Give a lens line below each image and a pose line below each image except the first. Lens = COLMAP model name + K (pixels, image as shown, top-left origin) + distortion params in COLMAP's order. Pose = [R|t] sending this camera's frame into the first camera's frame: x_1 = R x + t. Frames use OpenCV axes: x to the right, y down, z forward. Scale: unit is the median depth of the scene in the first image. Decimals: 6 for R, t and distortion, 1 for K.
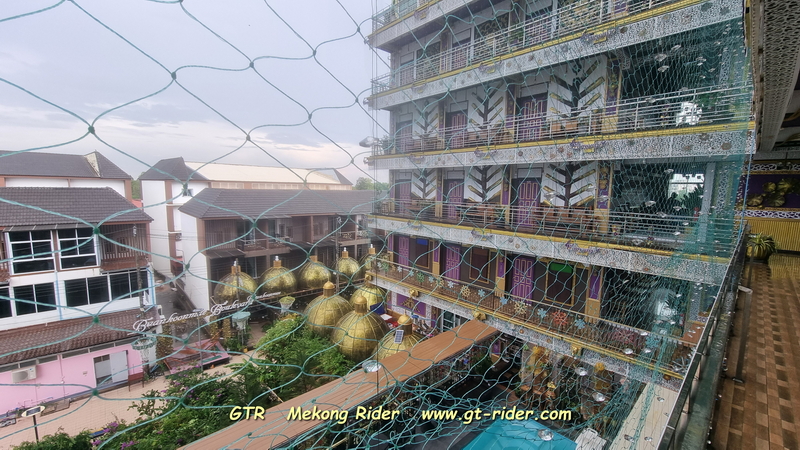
lens RADIAL K [[329.9, 0, 404.1], [0, 329.9, 226.5], [0, 0, 1]] dist [0.001972, -0.001672]
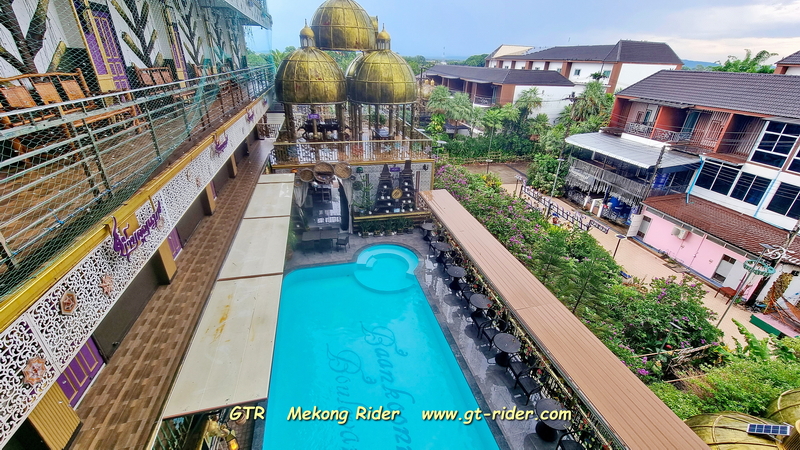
lens RADIAL K [[329.9, 0, 399.8], [0, 329.9, 226.3], [0, 0, 1]] dist [0.001972, -0.001672]
pose [[-0.484722, 0.364925, -0.794905, 0.392193], [-0.142276, 0.863808, 0.483315, -0.037874], [0.863019, 0.347369, -0.366786, 0.532162]]
